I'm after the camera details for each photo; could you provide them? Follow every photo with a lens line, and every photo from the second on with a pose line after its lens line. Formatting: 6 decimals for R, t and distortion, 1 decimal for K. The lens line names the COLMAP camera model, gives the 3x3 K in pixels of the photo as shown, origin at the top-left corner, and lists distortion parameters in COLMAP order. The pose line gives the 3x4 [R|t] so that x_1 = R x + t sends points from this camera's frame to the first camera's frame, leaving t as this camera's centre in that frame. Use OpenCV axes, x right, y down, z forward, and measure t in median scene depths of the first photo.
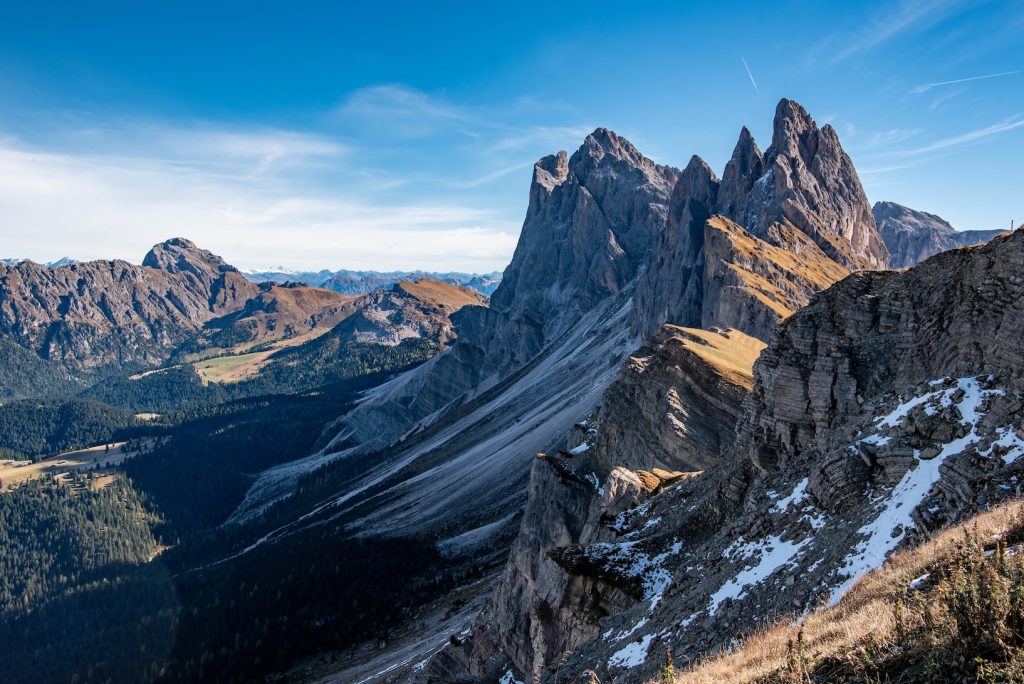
lens RADIAL K [[1008.1, 0, 512.3], [0, 1008.1, 345.3], [0, 0, 1]] dist [-0.018446, 0.000000]
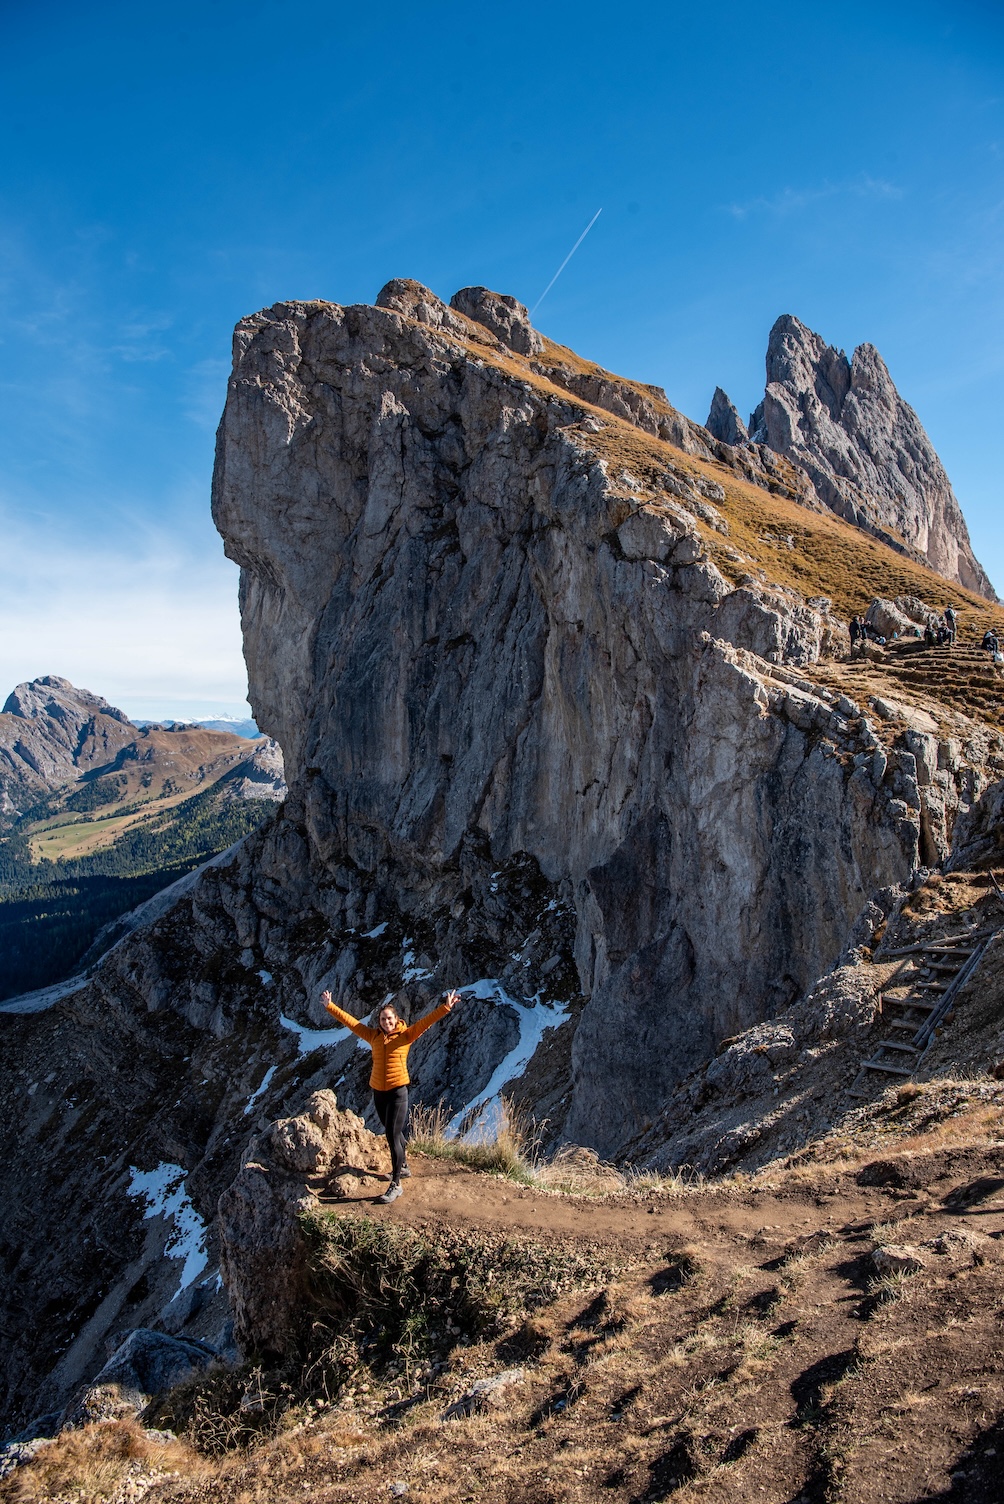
lens RADIAL K [[1136.4, 0, 499.3], [0, 1136.4, 752.7], [0, 0, 1]] dist [-0.045044, 0.000202]
pose [[0.999245, -0.036761, -0.012604, 0.120354], [0.036243, 0.998578, -0.039091, 0.006803], [0.014023, 0.038604, 0.999156, 0.414894]]
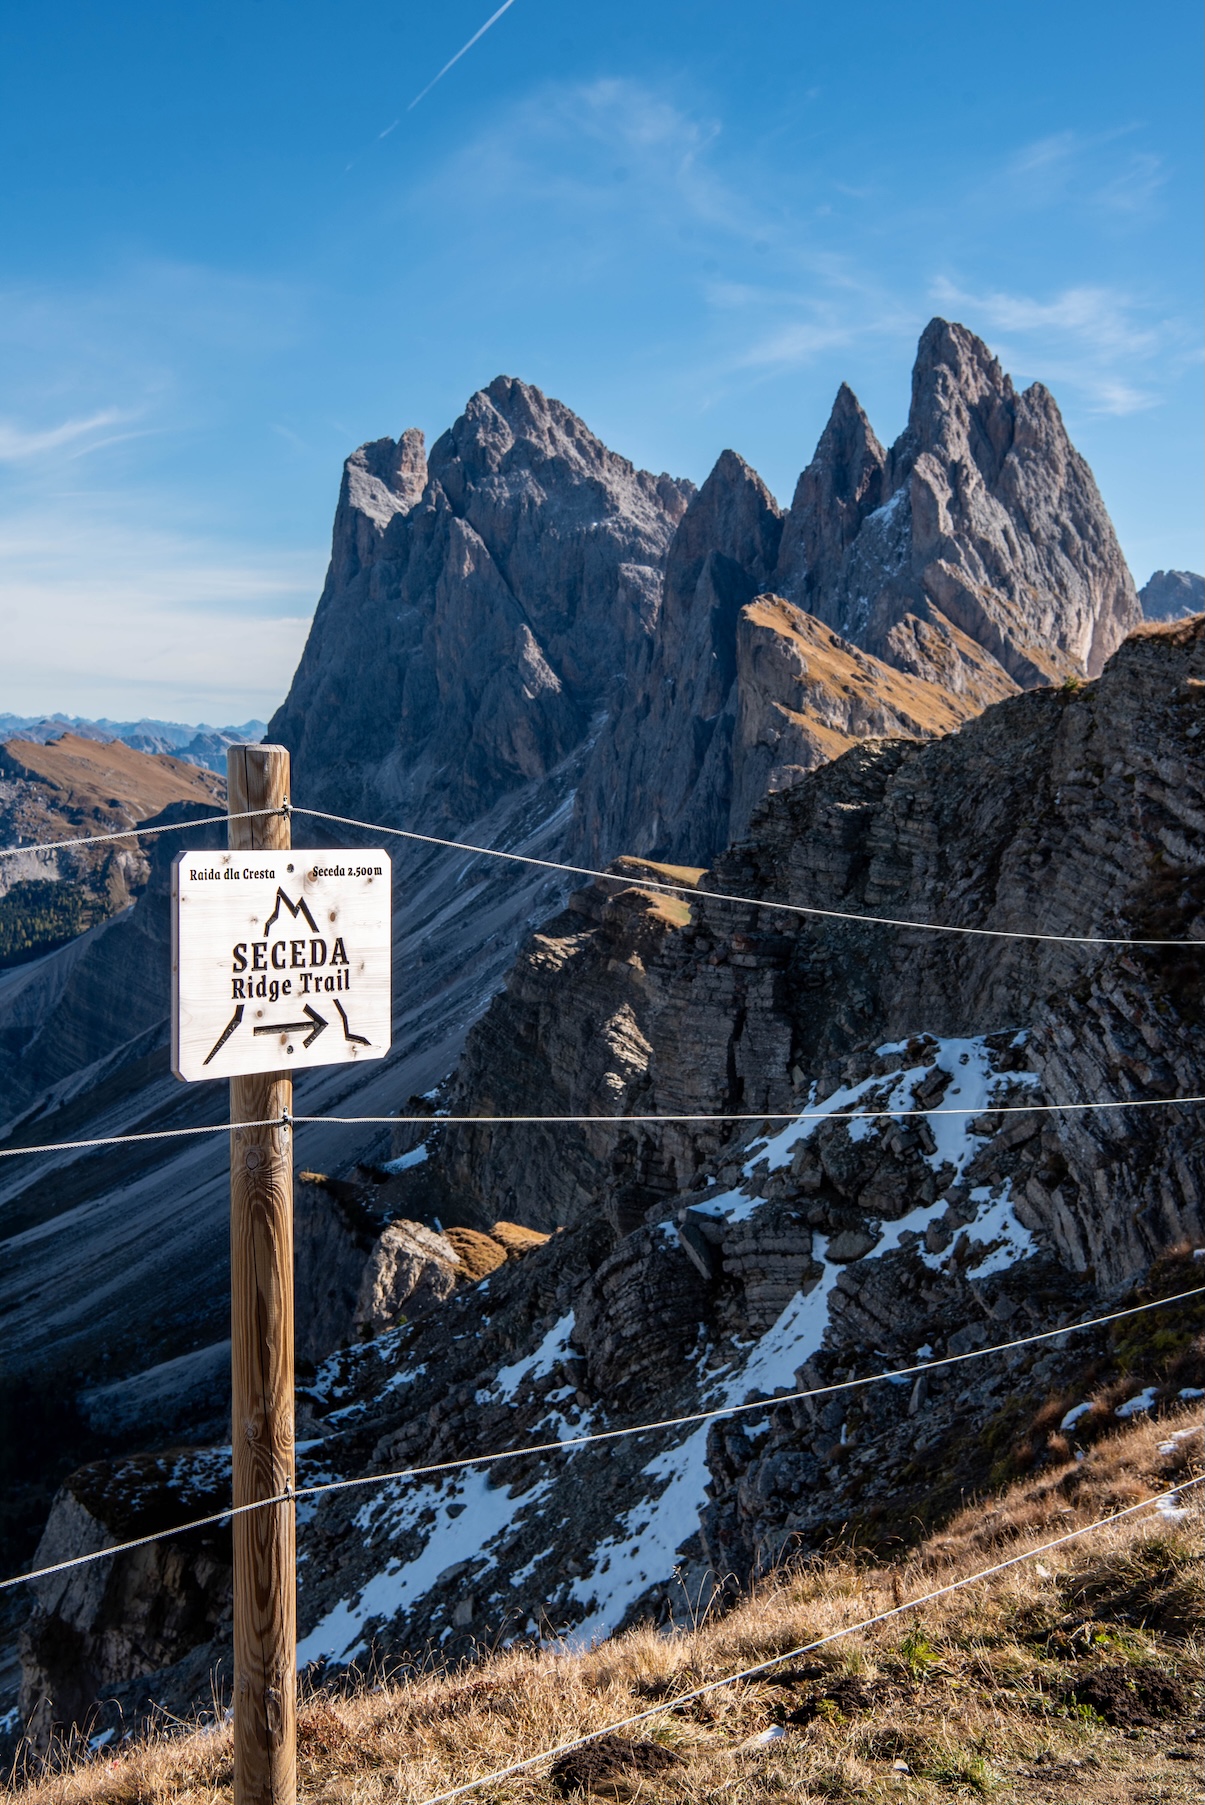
lens RADIAL K [[2426.3, 0, 603.3], [0, 2426.3, 899.9], [0, 0, 1]] dist [0.152753, 0.000000]
pose [[0.992074, 0.008087, 0.125394, 0.006037], [-0.007957, 0.999967, -0.001544, -0.000458], [-0.125403, 0.000534, 0.992106, 0.003745]]
